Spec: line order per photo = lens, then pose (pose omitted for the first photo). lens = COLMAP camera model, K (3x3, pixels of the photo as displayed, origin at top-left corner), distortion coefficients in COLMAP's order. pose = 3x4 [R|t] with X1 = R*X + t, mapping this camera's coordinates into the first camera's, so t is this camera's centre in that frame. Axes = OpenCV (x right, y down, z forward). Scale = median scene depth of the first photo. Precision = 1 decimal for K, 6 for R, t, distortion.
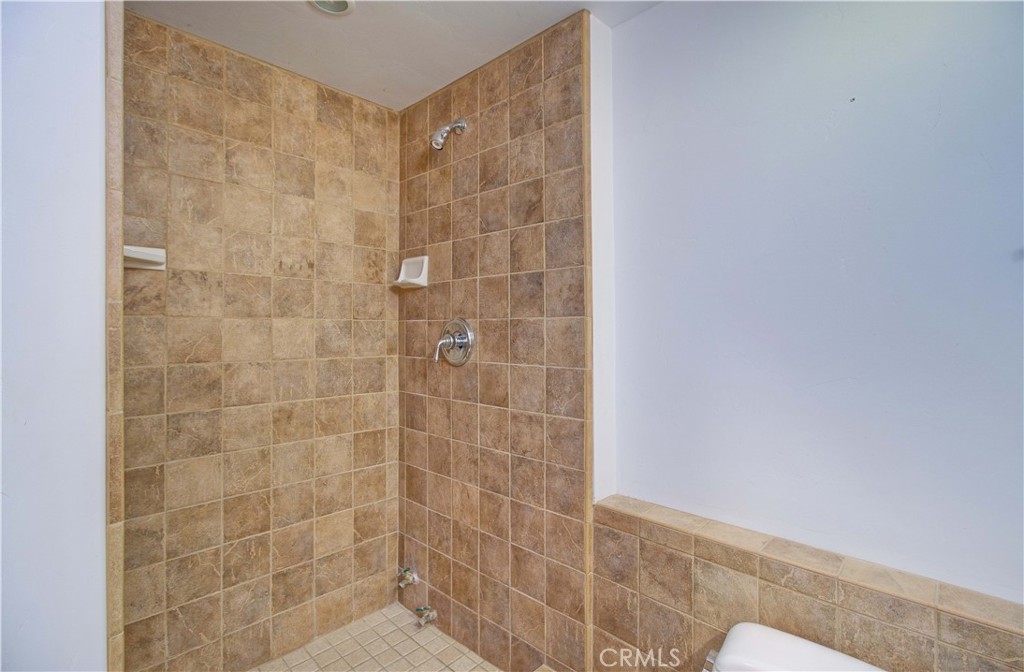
lens RADIAL K [[473.4, 0, 510.9], [0, 473.4, 332.8], [0, 0, 1]] dist [-0.002967, -0.000753]
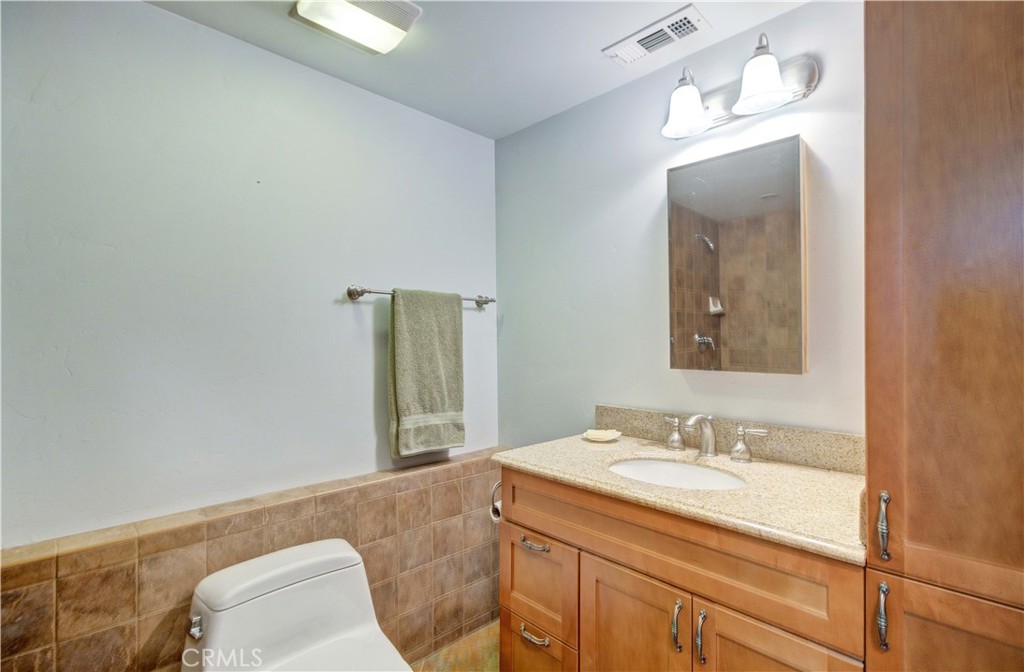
lens RADIAL K [[473.4, 0, 510.9], [0, 473.4, 337.5], [0, 0, 1]] dist [-0.002967, -0.000753]
pose [[0.023784, 0.001948, 0.999715, -0.656582], [0.003037, 0.999993, -0.002021, -0.006408], [-0.999712, 0.003084, 0.023778, 0.165890]]
